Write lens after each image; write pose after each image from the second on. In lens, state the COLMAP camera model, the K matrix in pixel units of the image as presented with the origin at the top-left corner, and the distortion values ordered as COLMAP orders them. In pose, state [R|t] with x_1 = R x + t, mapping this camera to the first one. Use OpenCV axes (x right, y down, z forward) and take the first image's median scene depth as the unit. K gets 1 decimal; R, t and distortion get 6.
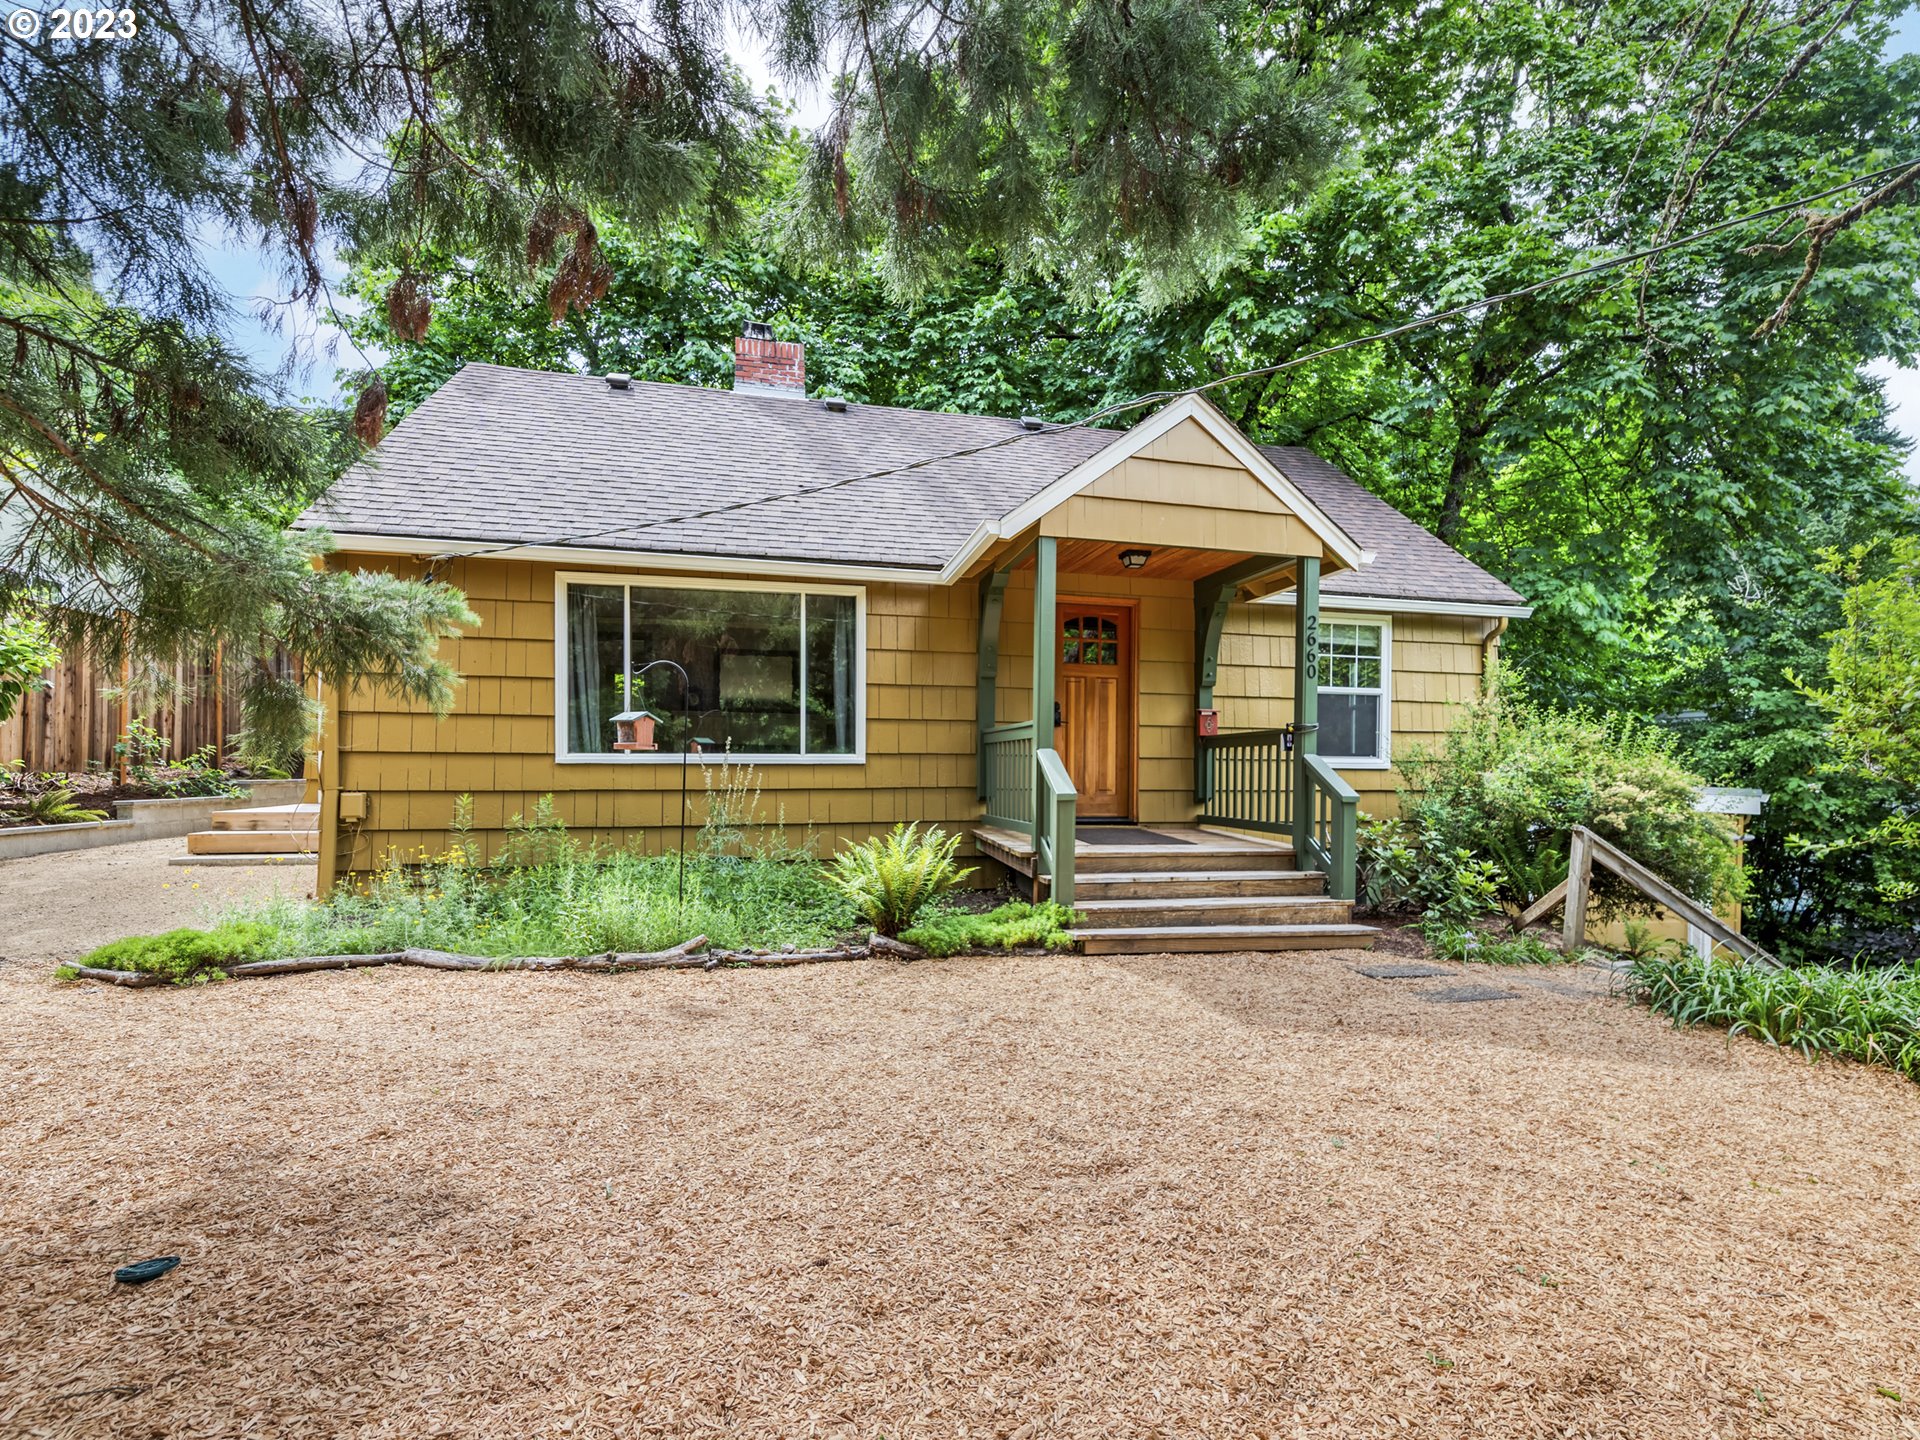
lens RADIAL K [[890.8, 0, 938.9], [0, 890.8, 752.5], [0, 0, 1]] dist [0.019640, -0.000566]
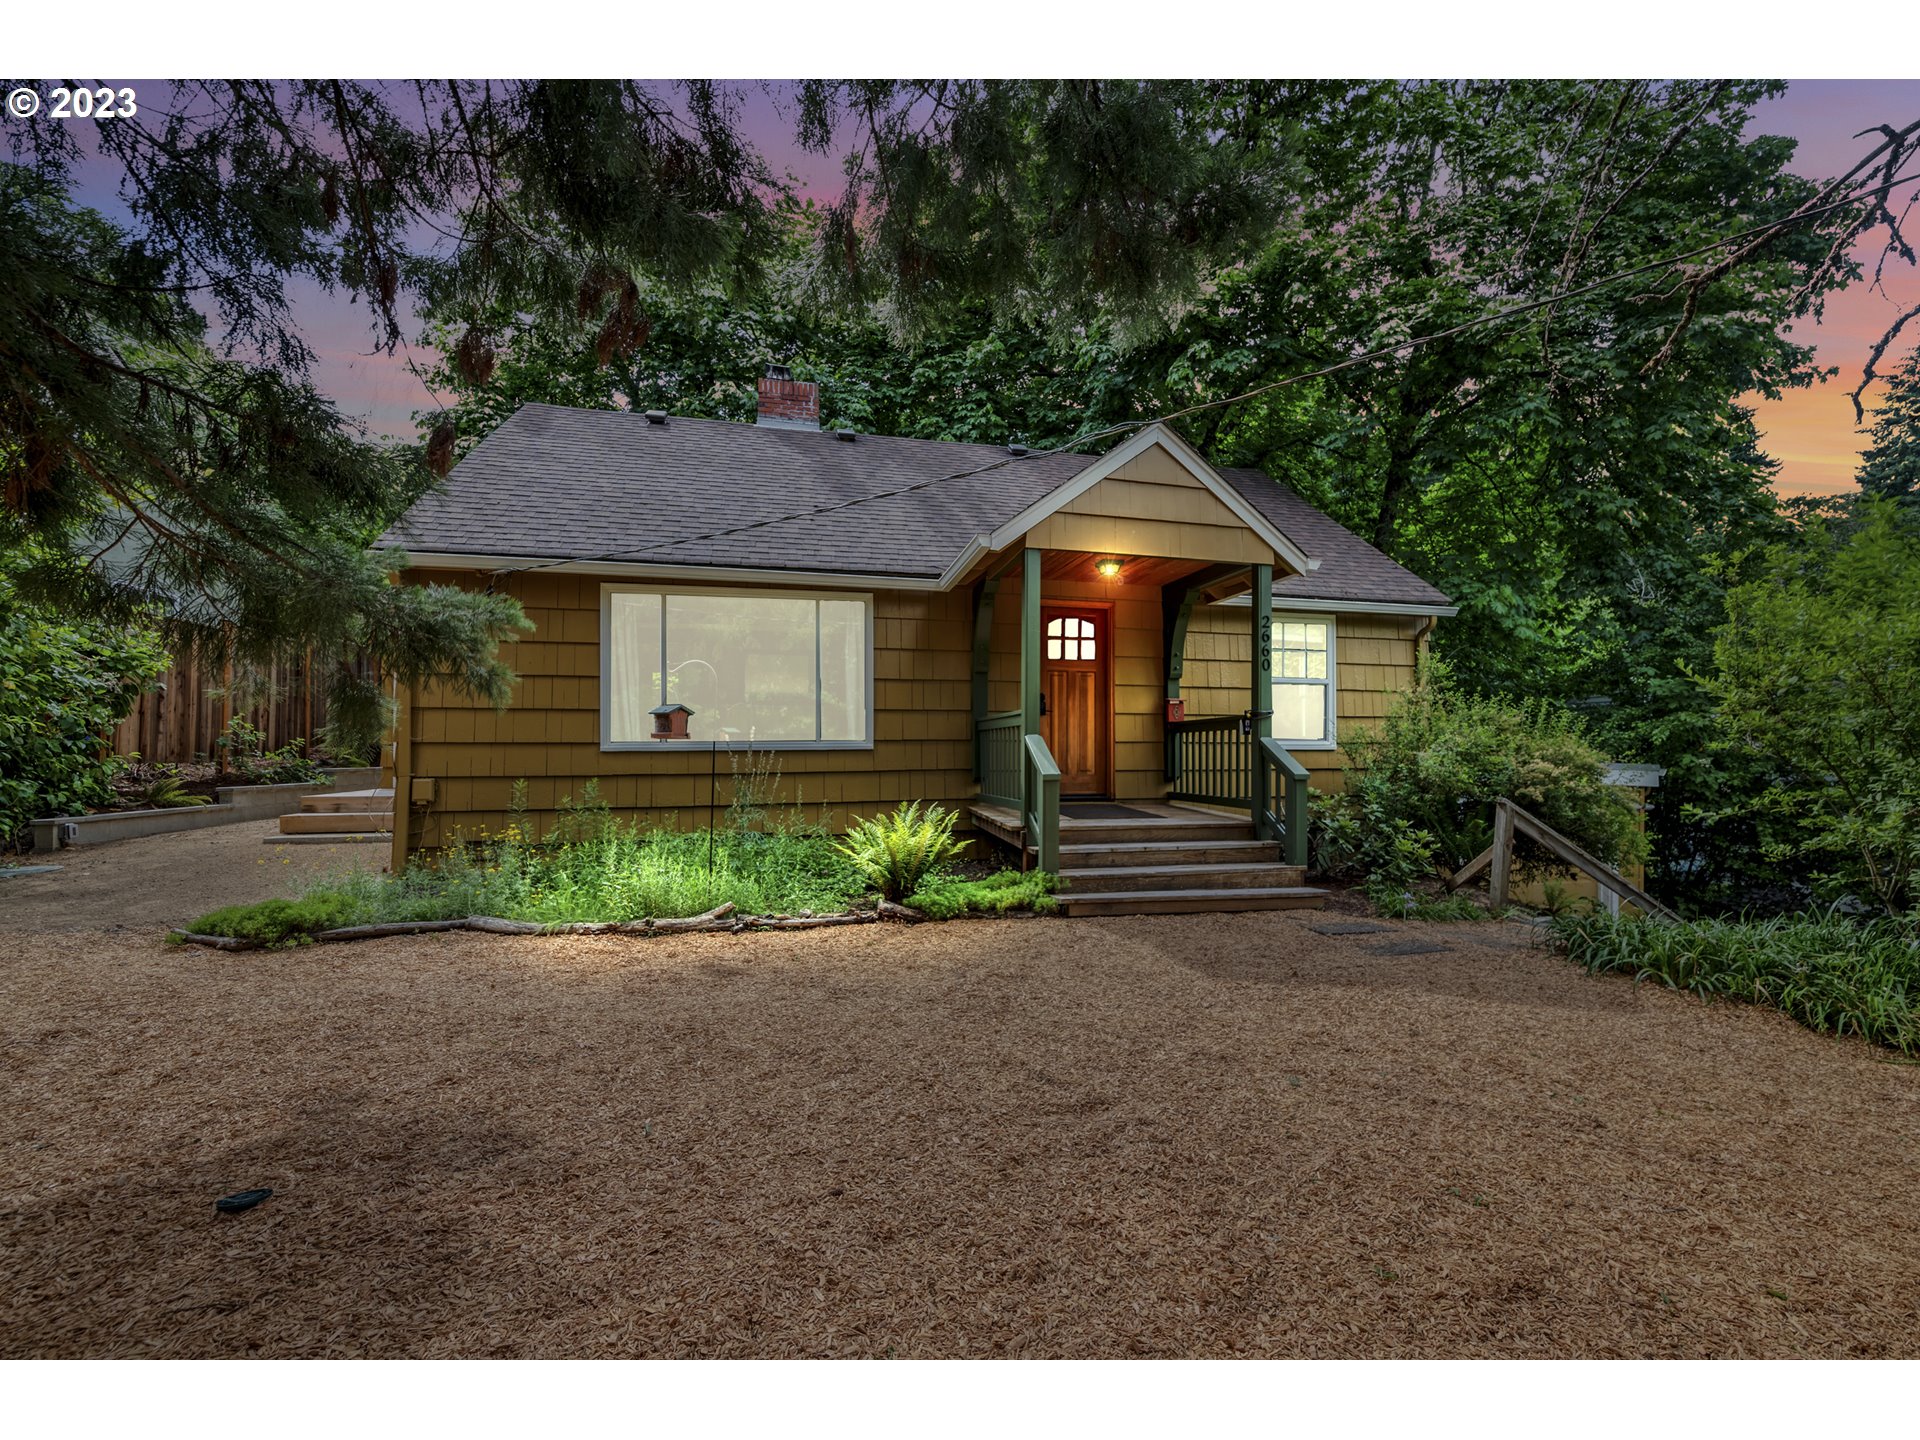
lens RADIAL K [[890.8, 0, 938.9], [0, 890.8, 752.5], [0, 0, 1]] dist [0.019640, -0.000566]
pose [[0.999932, -0.008640, 0.007795, -0.008719], [0.008476, 0.999747, 0.020820, -0.006482], [-0.007973, -0.020753, 0.999753, -0.139781]]
